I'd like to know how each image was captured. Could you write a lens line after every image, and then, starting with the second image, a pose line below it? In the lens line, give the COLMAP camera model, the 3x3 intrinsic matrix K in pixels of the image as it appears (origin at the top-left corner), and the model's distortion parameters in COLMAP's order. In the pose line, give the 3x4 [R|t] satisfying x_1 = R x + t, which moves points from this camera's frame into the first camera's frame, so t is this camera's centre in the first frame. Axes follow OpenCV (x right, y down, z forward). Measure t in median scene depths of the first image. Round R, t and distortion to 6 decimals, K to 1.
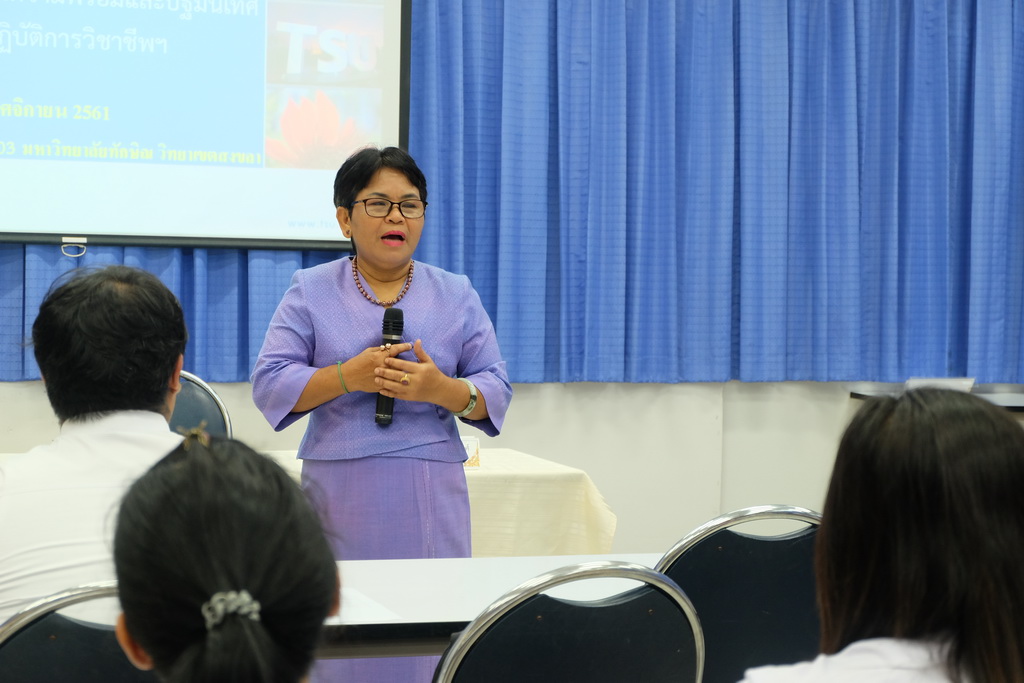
lens RADIAL K [[2238.8, 0, 511.6], [0, 2238.8, 341.7], [0, 0, 1]] dist [0.130856, 0.307340]
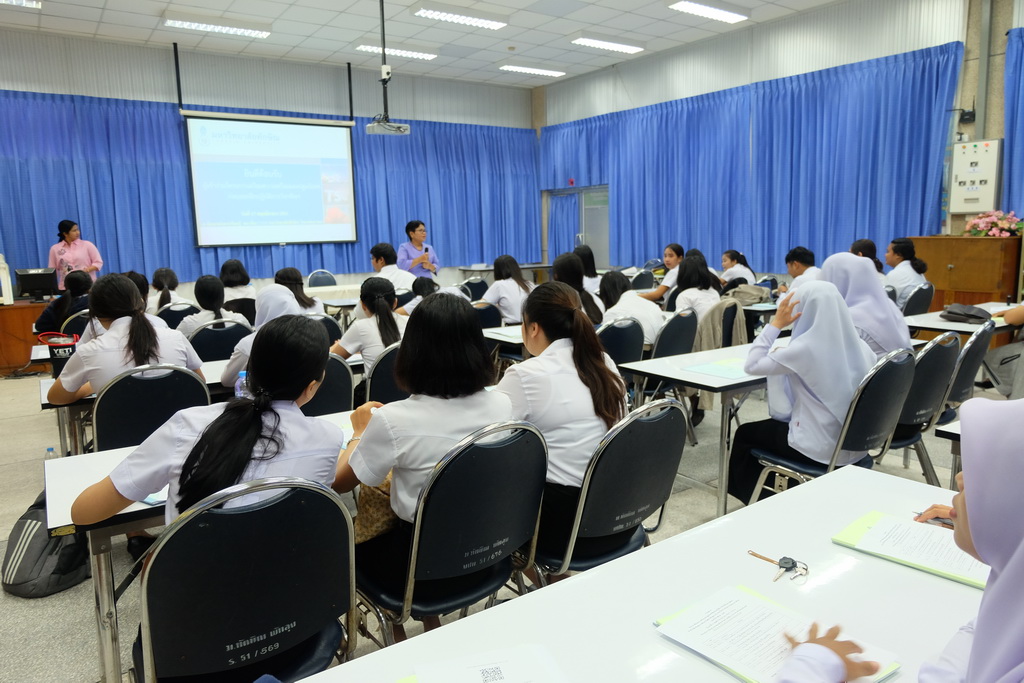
lens RADIAL K [[700.7, 0, 508.1], [0, 700.7, 334.3], [0, 0, 1]] dist [-0.060410, 0.053519]
pose [[0.964431, -0.082996, 0.250968, -0.125637], [0.055568, 0.991871, 0.114477, -0.001668], [-0.258428, -0.096459, 0.961203, -0.400953]]
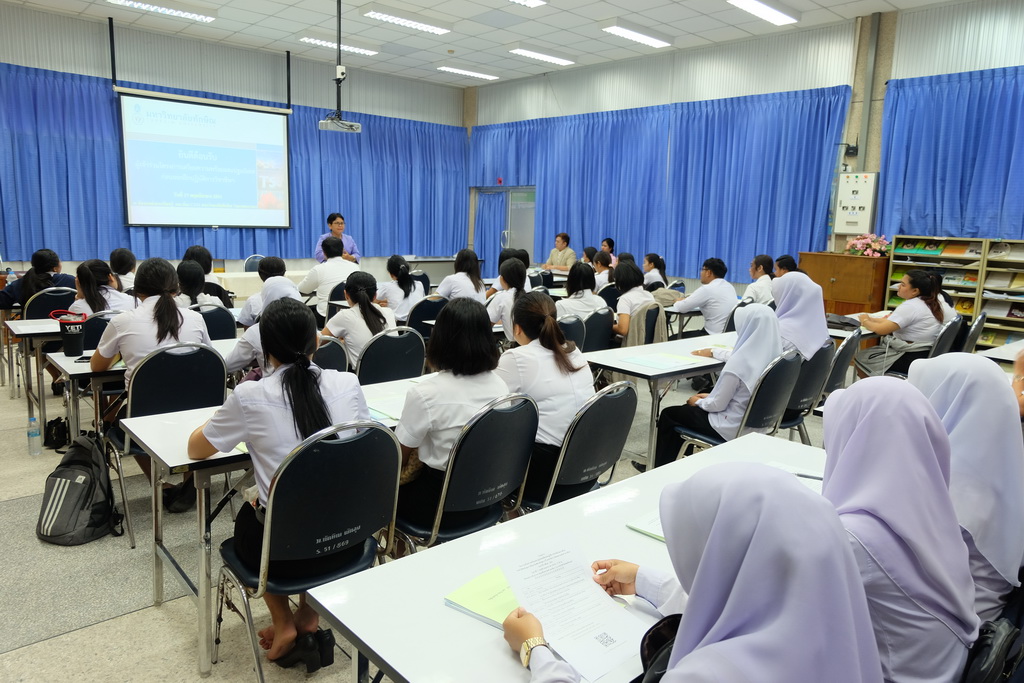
lens RADIAL K [[687.3, 0, 511.7], [0, 687.3, 340.4], [0, 0, 1]] dist [-0.069096, 0.051050]
pose [[0.926376, -0.058001, 0.372107, -0.162746], [0.005370, 0.990003, 0.140946, -0.009037], [-0.376562, -0.128571, 0.917426, -0.437056]]
